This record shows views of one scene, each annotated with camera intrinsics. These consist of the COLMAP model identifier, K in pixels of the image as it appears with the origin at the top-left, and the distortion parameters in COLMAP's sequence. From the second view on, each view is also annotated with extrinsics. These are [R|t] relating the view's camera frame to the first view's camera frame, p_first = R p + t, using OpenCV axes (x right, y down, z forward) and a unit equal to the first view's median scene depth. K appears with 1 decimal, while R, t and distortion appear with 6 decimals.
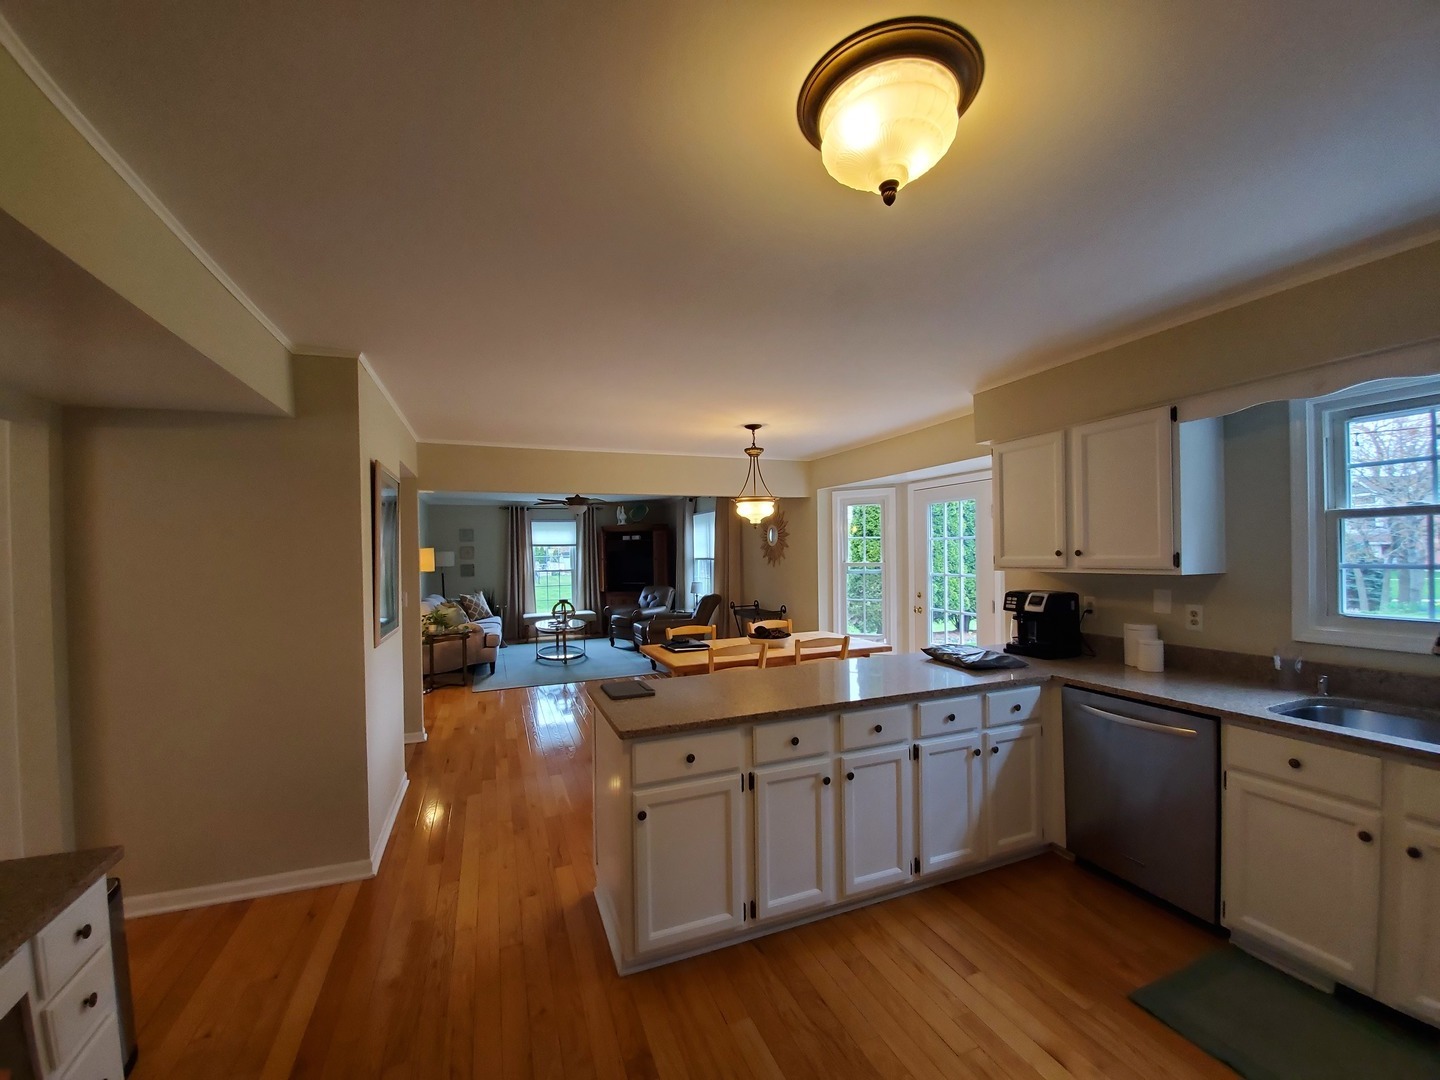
lens RADIAL K [[573.8, 0, 713.2], [0, 573.8, 549.7], [0, 0, 1]] dist [-0.004631, -0.000304]
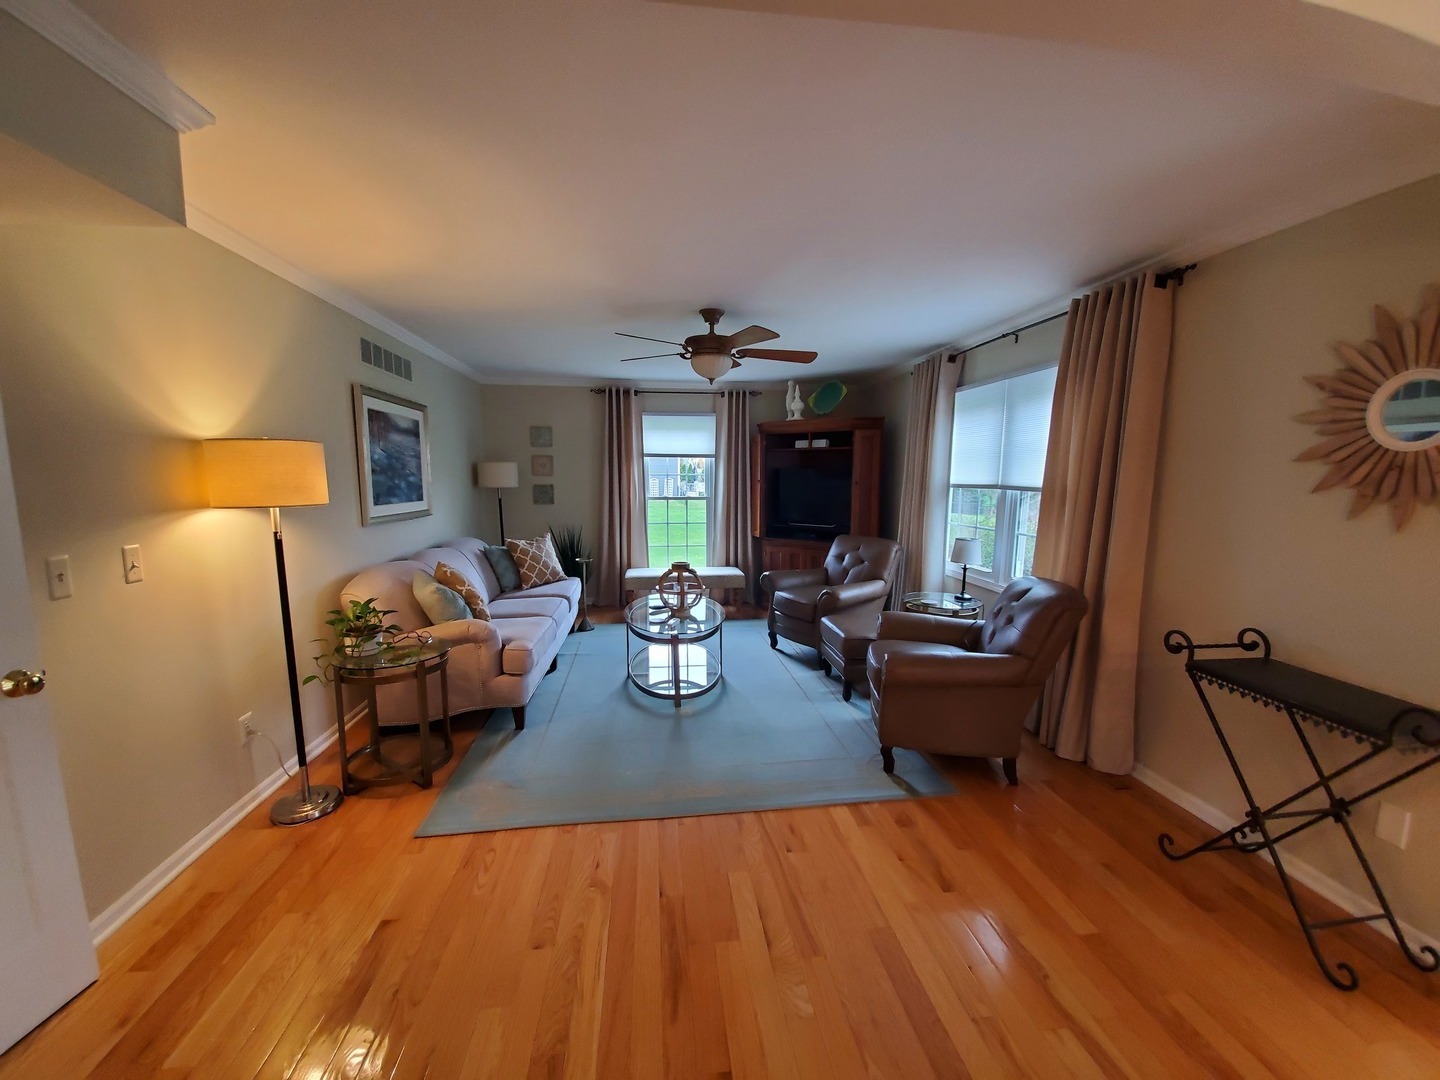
lens RADIAL K [[573.8, 0, 713.2], [0, 573.8, 549.7], [0, 0, 1]] dist [-0.004631, -0.000304]
pose [[0.967425, 0.054634, -0.247194, -0.095030], [-0.020991, 0.990385, 0.136740, 0.006766], [0.252287, -0.127097, 0.959269, 0.447003]]
